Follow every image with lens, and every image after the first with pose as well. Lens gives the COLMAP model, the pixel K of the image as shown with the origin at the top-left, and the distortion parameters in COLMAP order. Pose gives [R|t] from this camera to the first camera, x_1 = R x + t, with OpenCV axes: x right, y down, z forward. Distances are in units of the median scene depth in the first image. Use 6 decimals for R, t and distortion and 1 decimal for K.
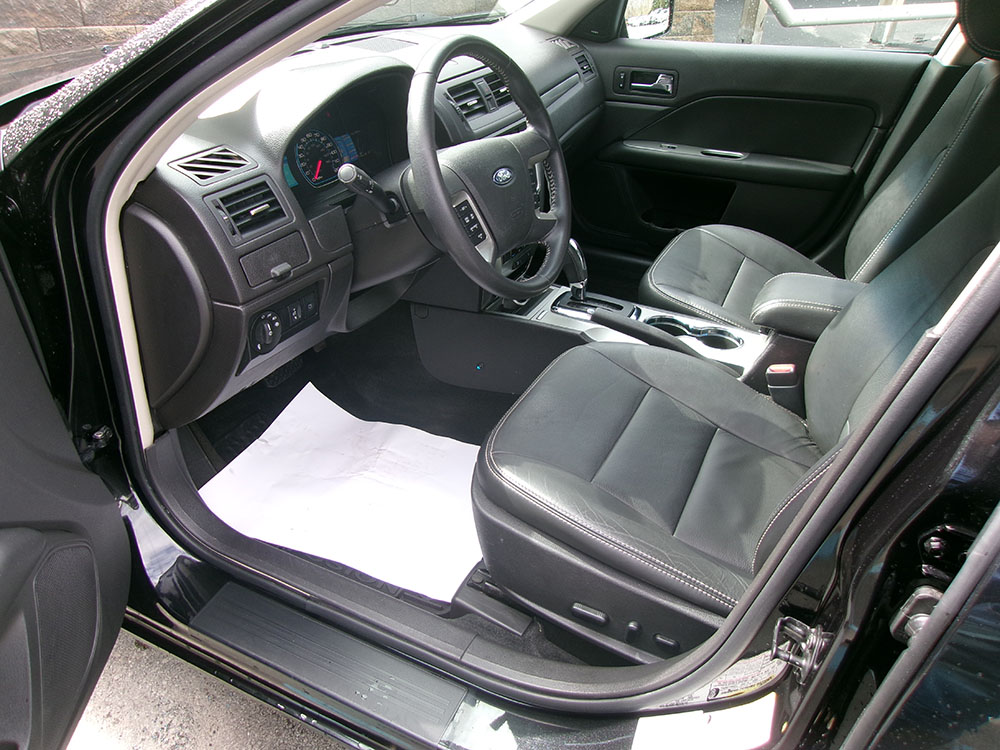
lens RADIAL K [[772.6, 0, 497.4], [0, 772.6, 372.2], [0, 0, 1]] dist [-0.002823, 0.018707]
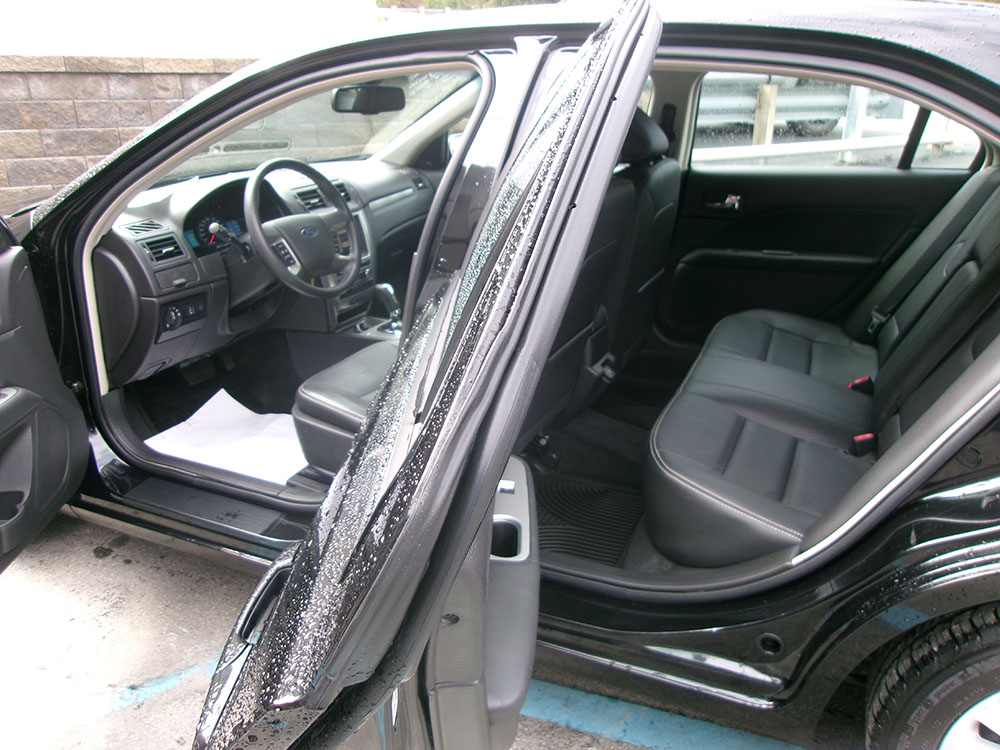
lens RADIAL K [[788.4, 0, 499.7], [0, 788.4, 370.0], [0, 0, 1]] dist [0.004215, 0.033898]
pose [[0.999187, -0.040267, -0.002087, 0.471133], [0.039198, 0.982180, -0.183810, 0.444541], [0.009451, 0.183578, 0.982960, -0.791911]]
